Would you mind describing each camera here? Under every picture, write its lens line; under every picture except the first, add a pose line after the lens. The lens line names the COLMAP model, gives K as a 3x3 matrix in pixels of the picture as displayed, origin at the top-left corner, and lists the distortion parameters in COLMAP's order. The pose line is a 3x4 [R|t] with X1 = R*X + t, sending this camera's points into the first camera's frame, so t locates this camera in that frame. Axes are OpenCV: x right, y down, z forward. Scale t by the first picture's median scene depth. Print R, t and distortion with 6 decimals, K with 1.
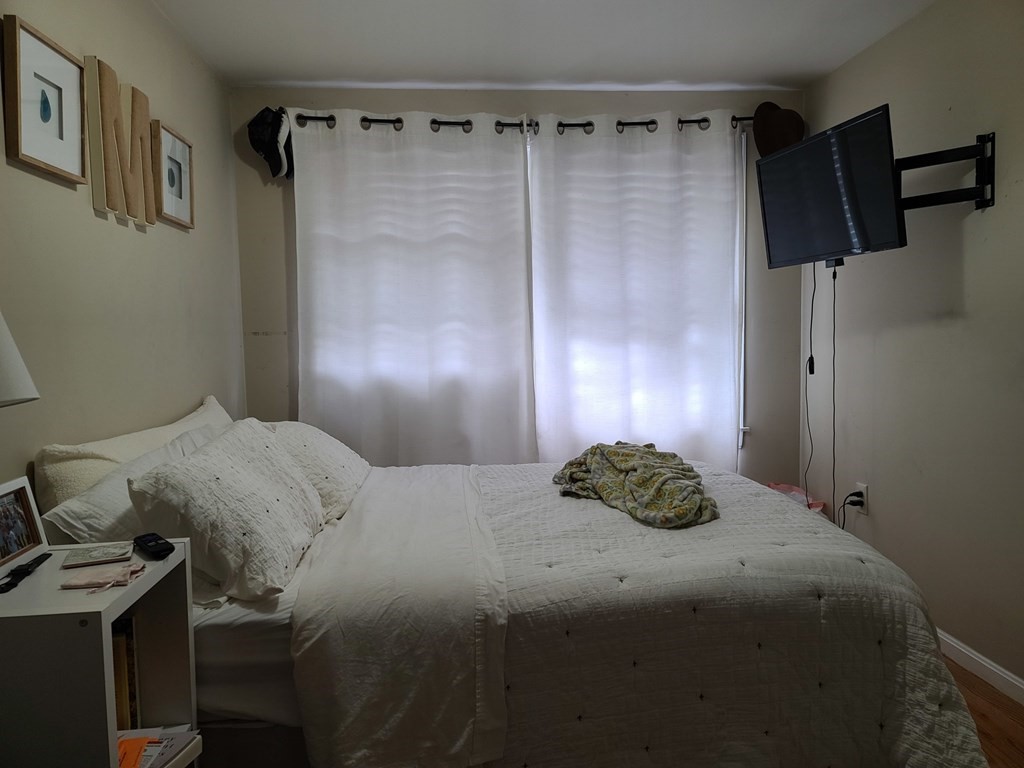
lens RADIAL K [[746.4, 0, 512.0], [0, 746.4, 384.0], [0, 0, 1]] dist [0.050688, -0.003732]
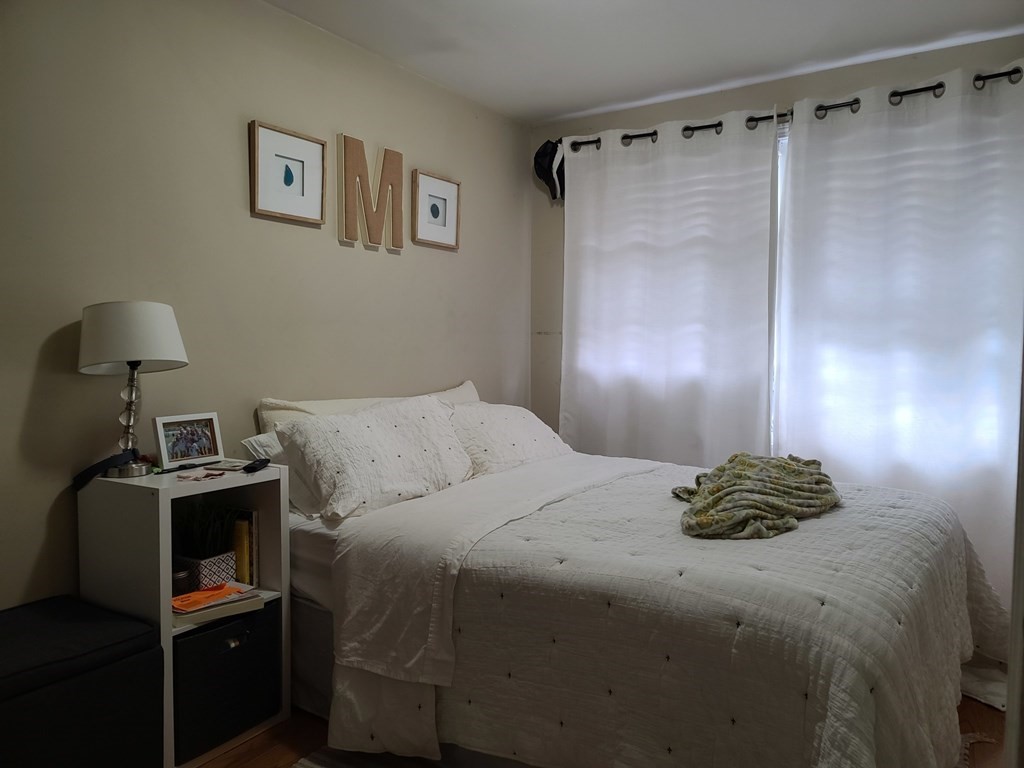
lens RADIAL K [[745.7, 0, 528.0], [0, 745.7, 388.7], [0, 0, 1]] dist [0.083540, -0.070585]
pose [[0.787903, 0.061066, -0.612765, 0.508501], [-0.063705, 0.997815, 0.017525, 0.000871], [0.612496, 0.025229, 0.790071, 0.087302]]
